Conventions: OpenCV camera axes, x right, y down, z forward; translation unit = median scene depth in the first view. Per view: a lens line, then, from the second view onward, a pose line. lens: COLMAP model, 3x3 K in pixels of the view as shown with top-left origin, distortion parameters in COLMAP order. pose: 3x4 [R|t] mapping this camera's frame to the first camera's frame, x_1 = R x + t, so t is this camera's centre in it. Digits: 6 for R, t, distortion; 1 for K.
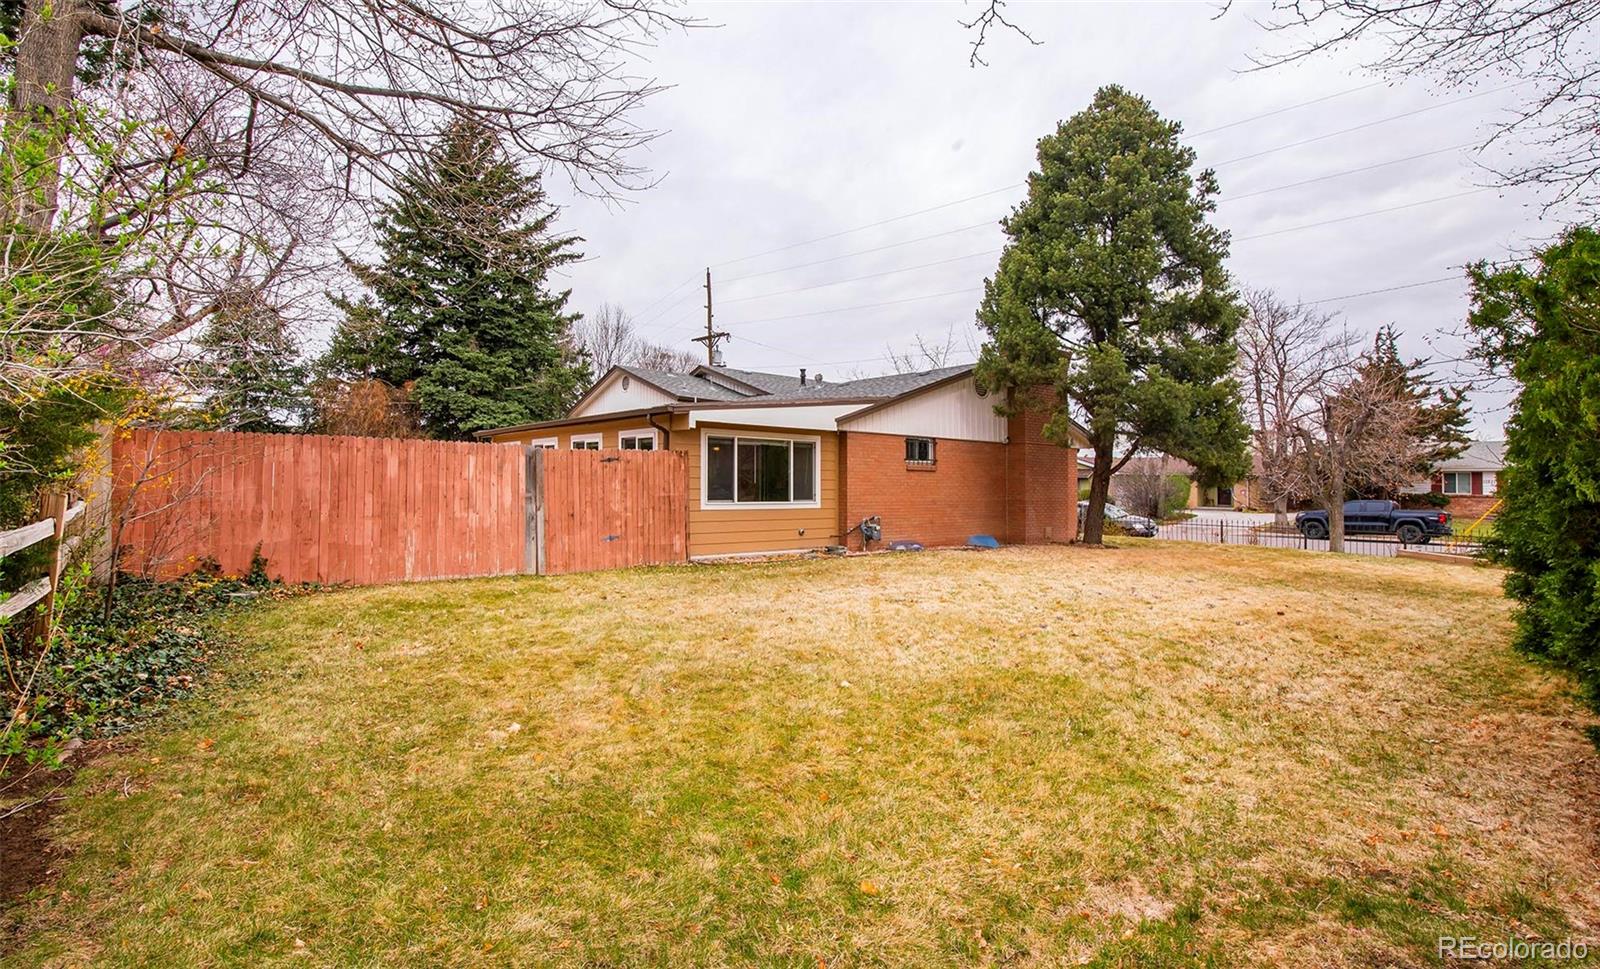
lens RADIAL K [[771.4, 0, 802.6], [0, 771.4, 484.4], [0, 0, 1]] dist [0.003327, -0.000998]
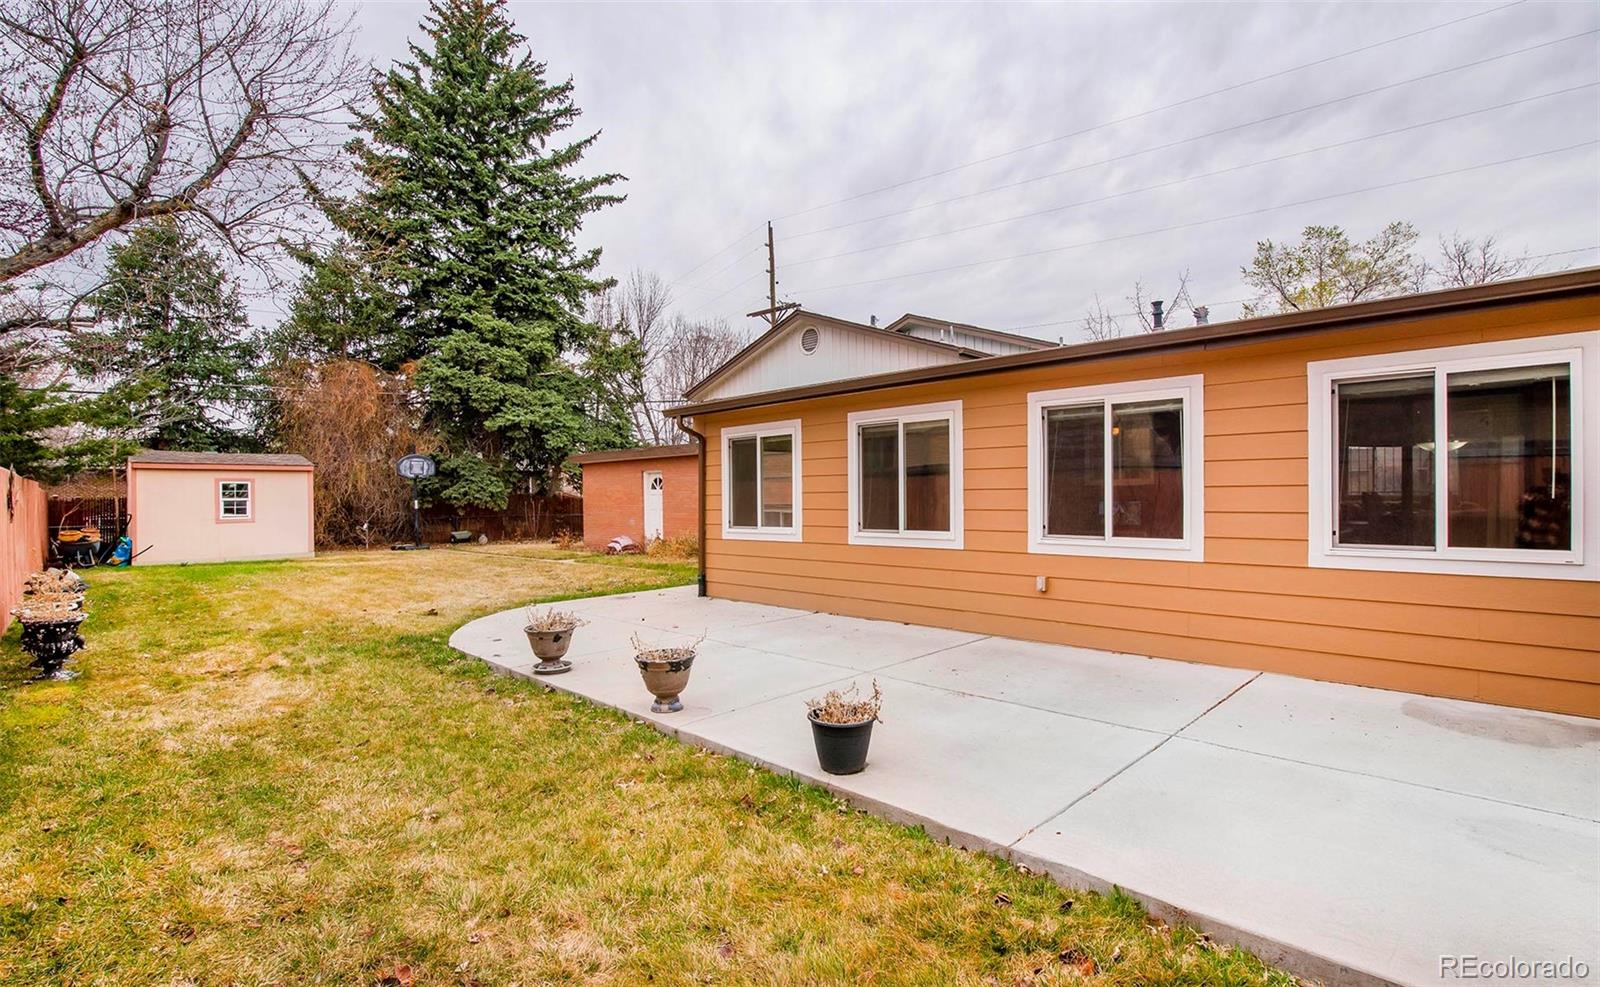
lens RADIAL K [[759.8, 0, 797.6], [0, 759.8, 493.9], [0, 0, 1]] dist [-0.015686, 0.000523]
pose [[0.994701, -0.037828, 0.095598, -0.221326], [0.037865, 0.999282, 0.001426, -0.001651], [-0.095583, 0.002202, 0.995419, 0.273759]]
